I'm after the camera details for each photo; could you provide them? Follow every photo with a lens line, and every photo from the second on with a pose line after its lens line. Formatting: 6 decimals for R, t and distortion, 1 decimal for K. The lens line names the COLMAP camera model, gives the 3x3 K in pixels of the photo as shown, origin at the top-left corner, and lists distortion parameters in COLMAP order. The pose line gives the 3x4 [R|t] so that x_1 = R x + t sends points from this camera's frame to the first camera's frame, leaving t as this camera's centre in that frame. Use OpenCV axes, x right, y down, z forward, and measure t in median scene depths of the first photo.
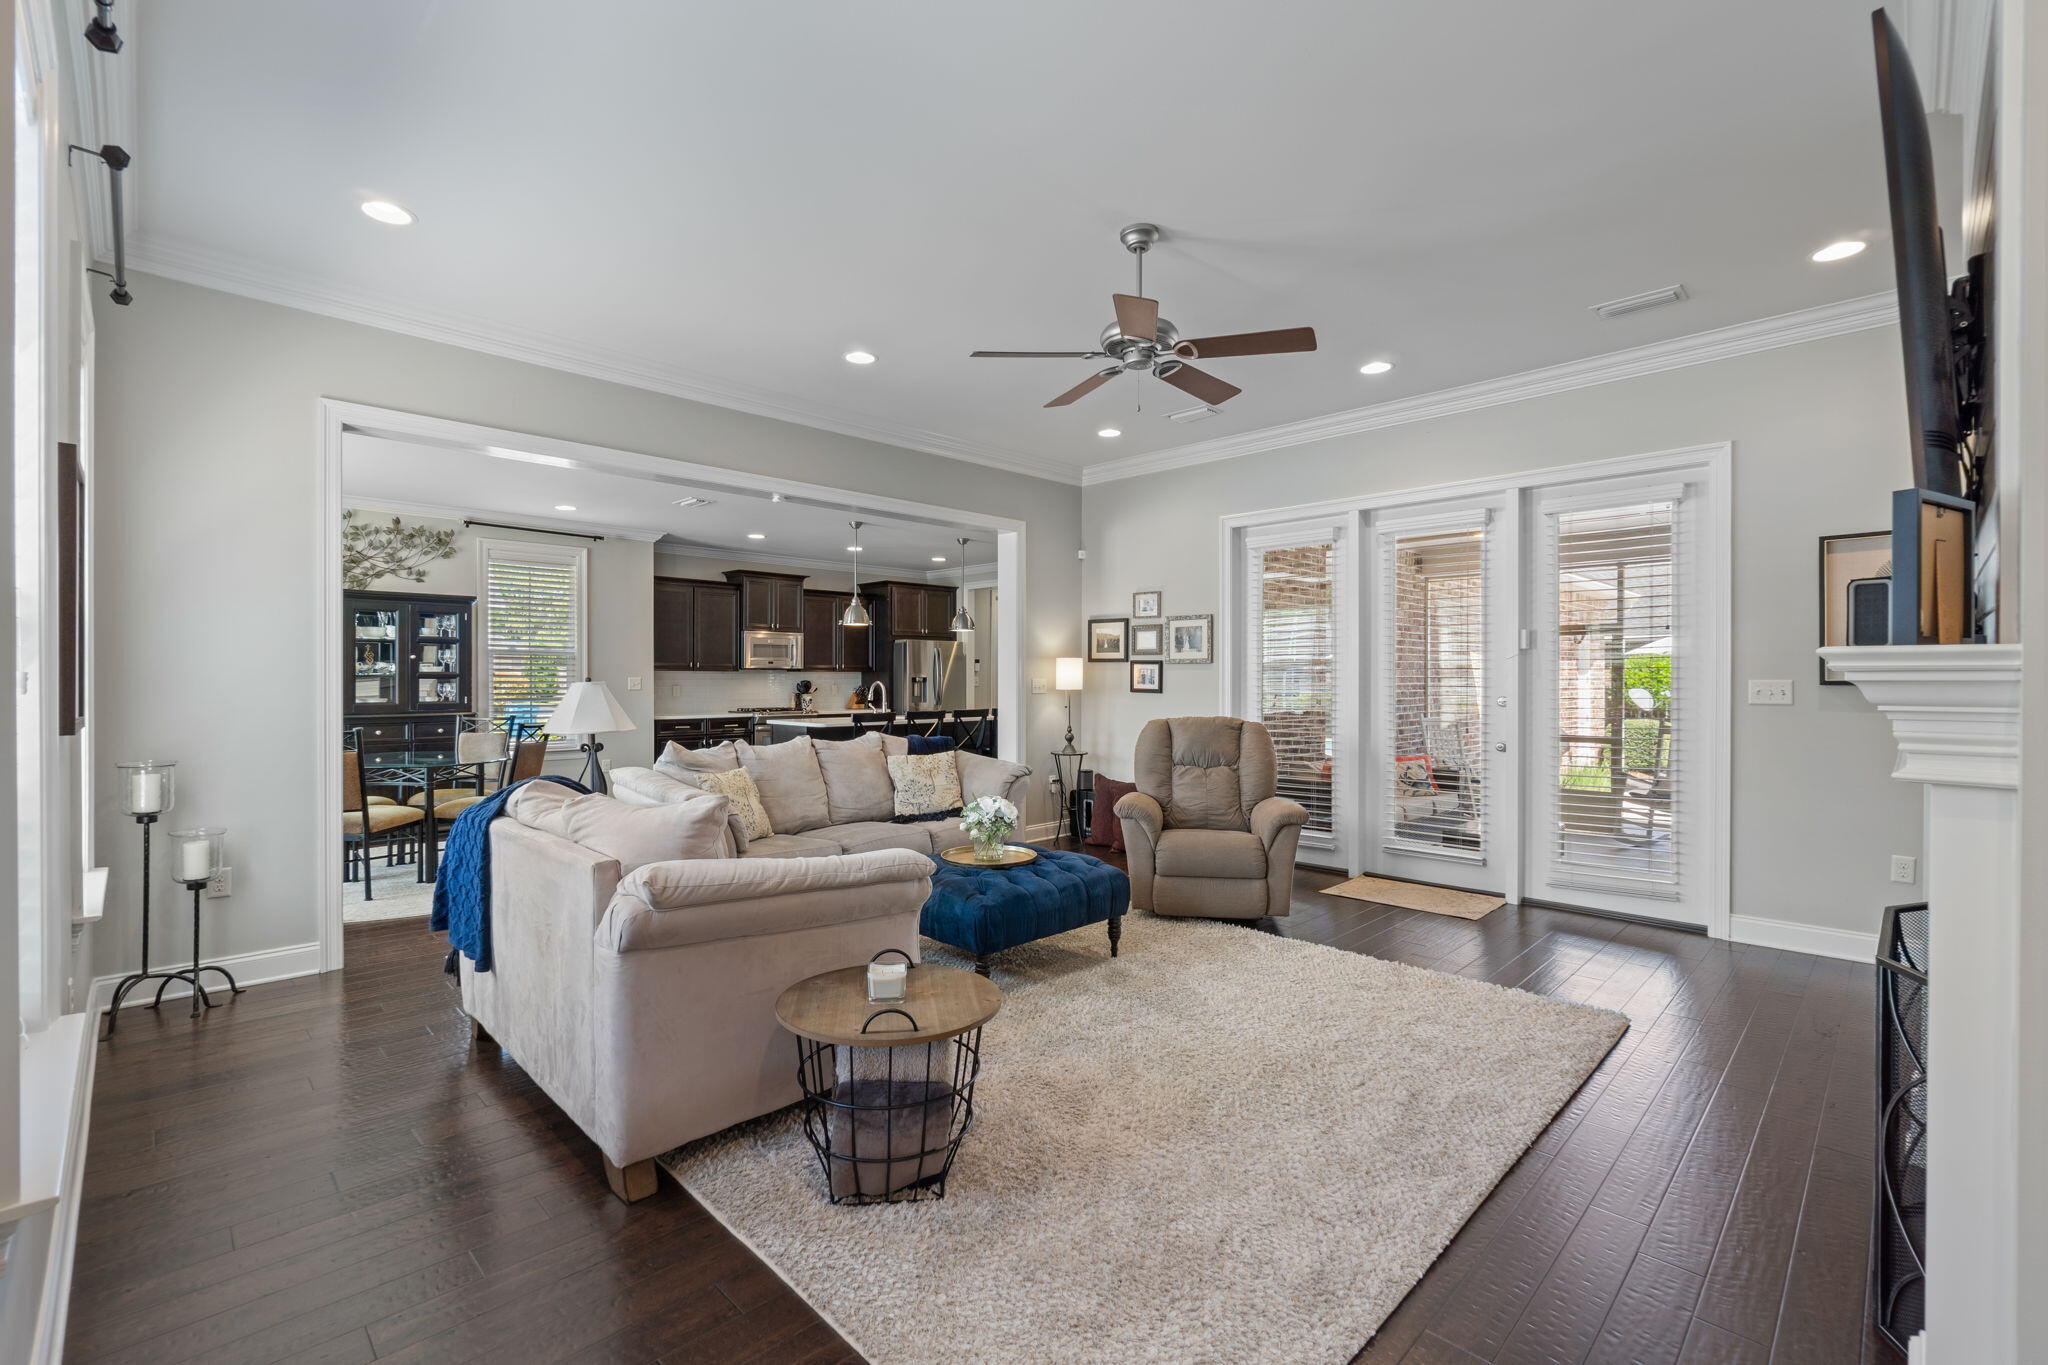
lens RADIAL K [[894.8, 0, 1014.8], [0, 894.8, 687.5], [0, 0, 1]] dist [-0.002551, 0.001047]
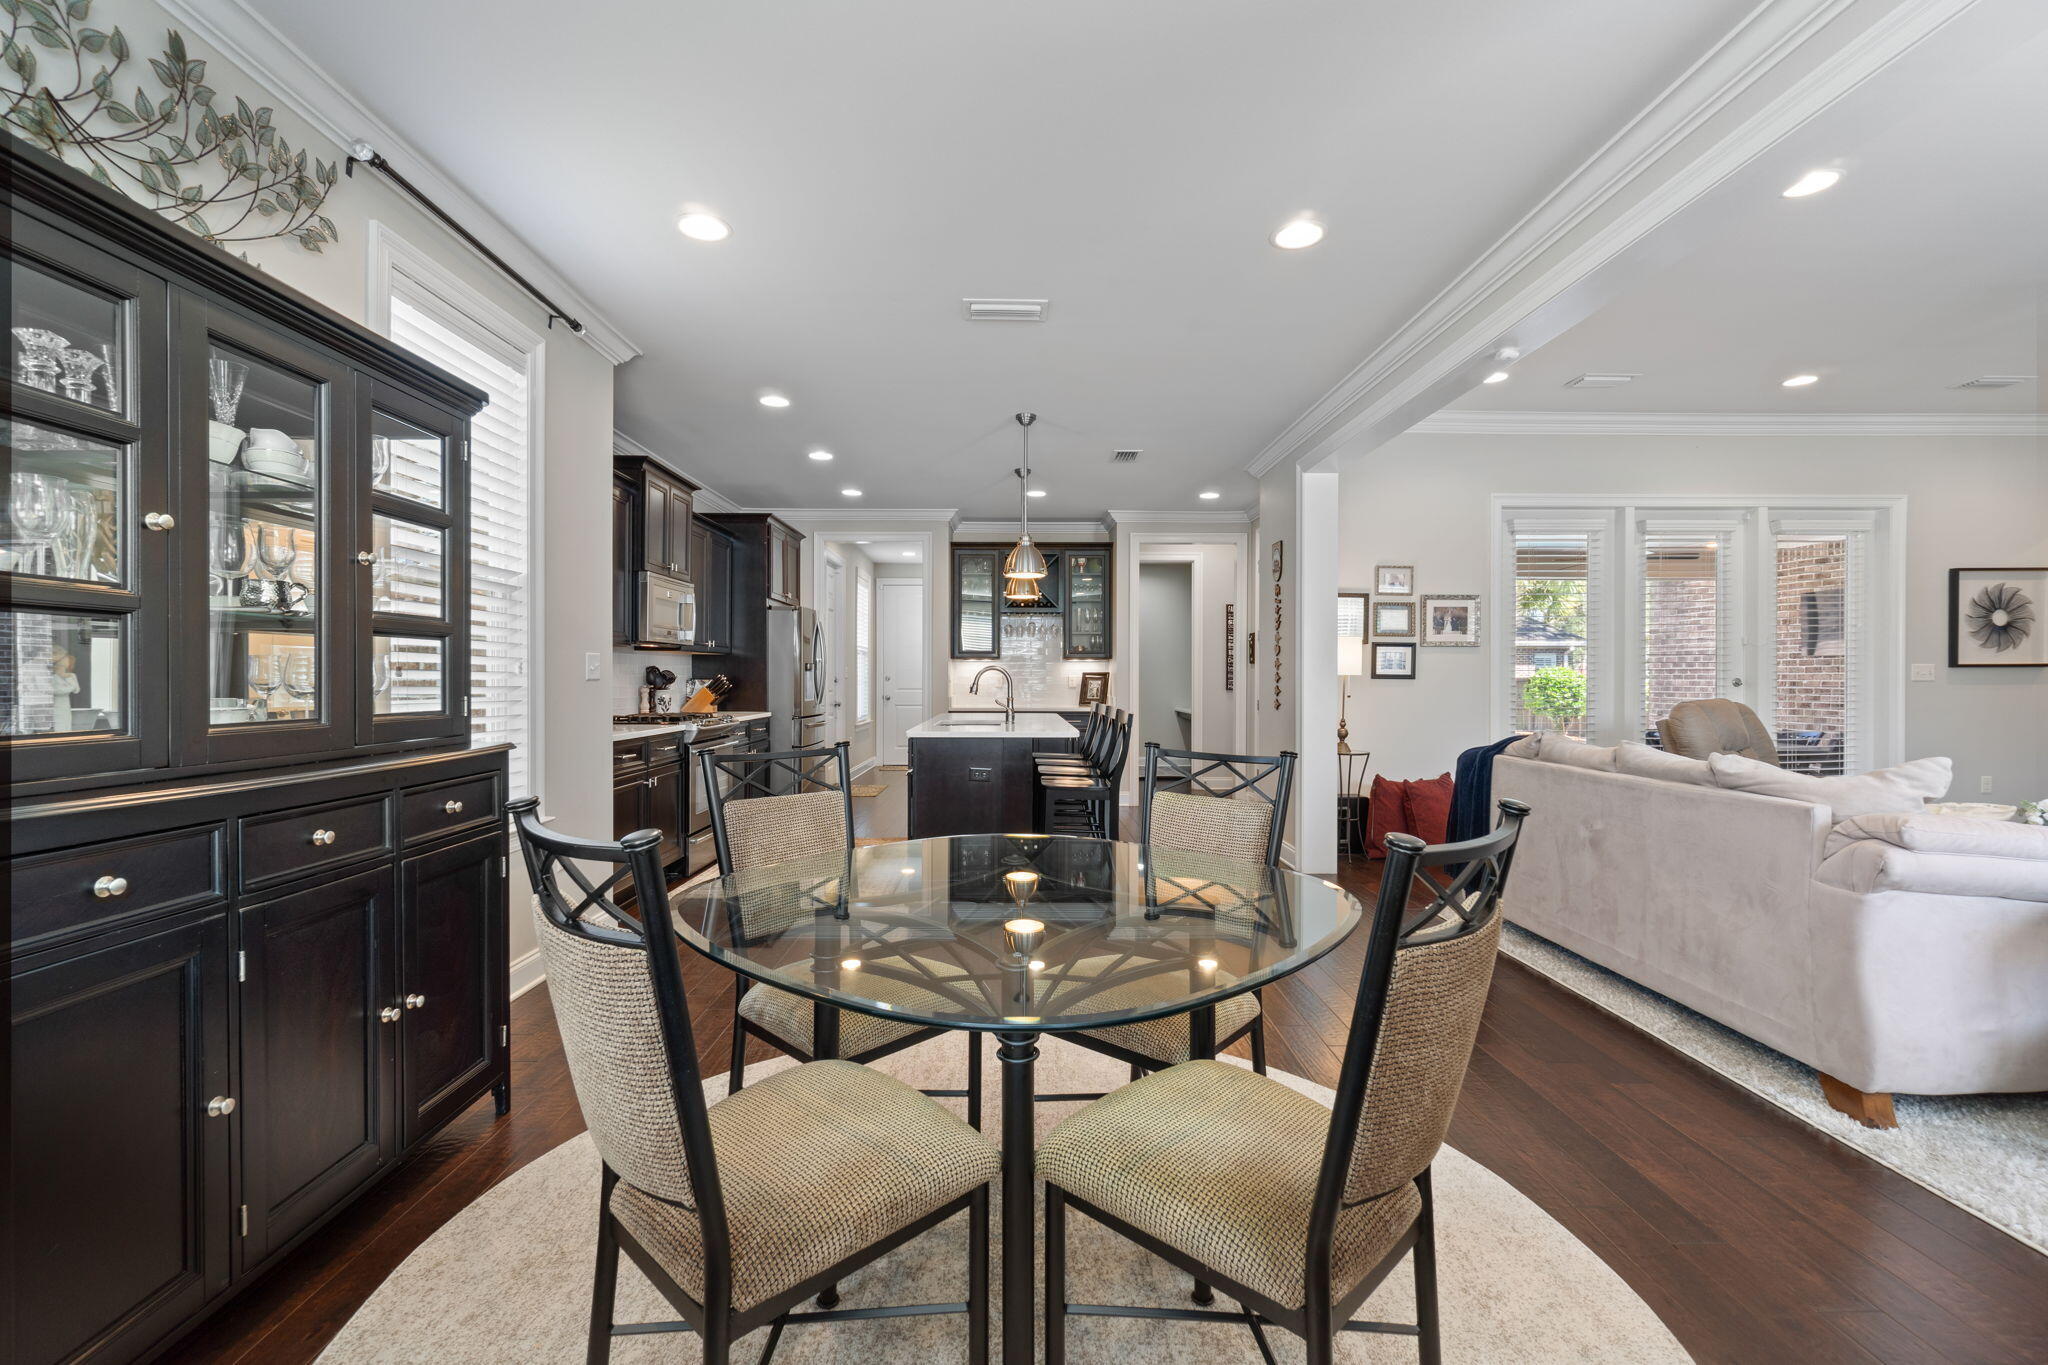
lens RADIAL K [[894.8, 0, 1014.8], [0, 894.8, 687.5], [0, 0, 1]] dist [-0.002551, 0.001047]
pose [[0.684893, -0.005718, 0.728622, -0.759720], [0.006651, 0.999977, 0.001596, 0.010677], [-0.728614, 0.003753, 0.684915, 0.666052]]
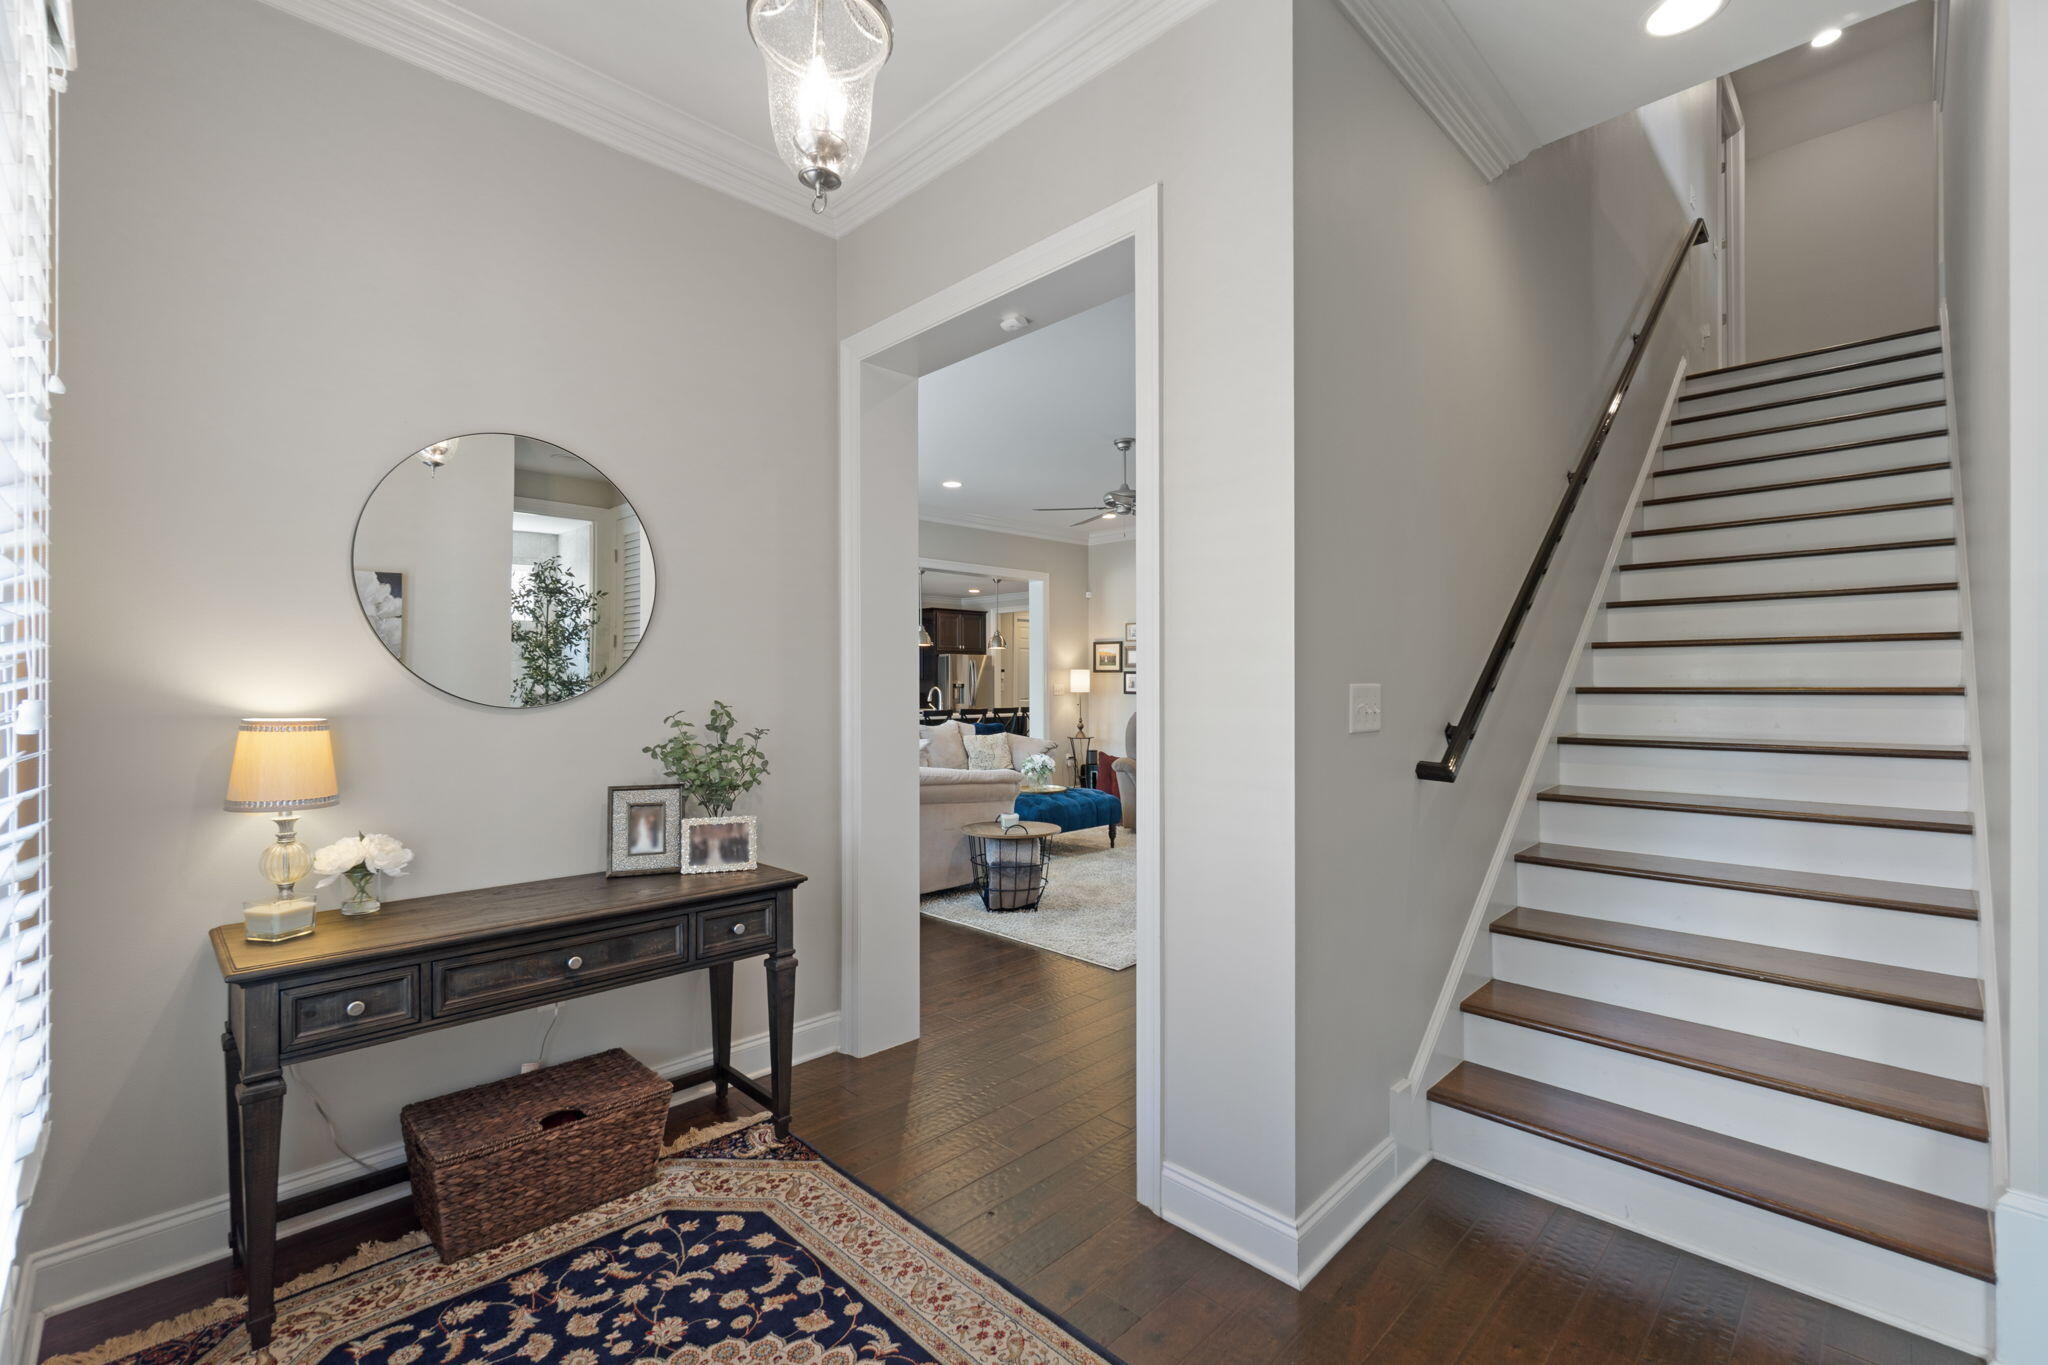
lens RADIAL K [[894.8, 0, 1014.8], [0, 894.8, 687.5], [0, 0, 1]] dist [-0.002551, 0.001047]
pose [[0.999993, -0.003522, 0.001058, -0.043320], [0.003530, 0.999970, -0.006937, 0.004201], [-0.001033, 0.006940, 0.999975, -0.405476]]
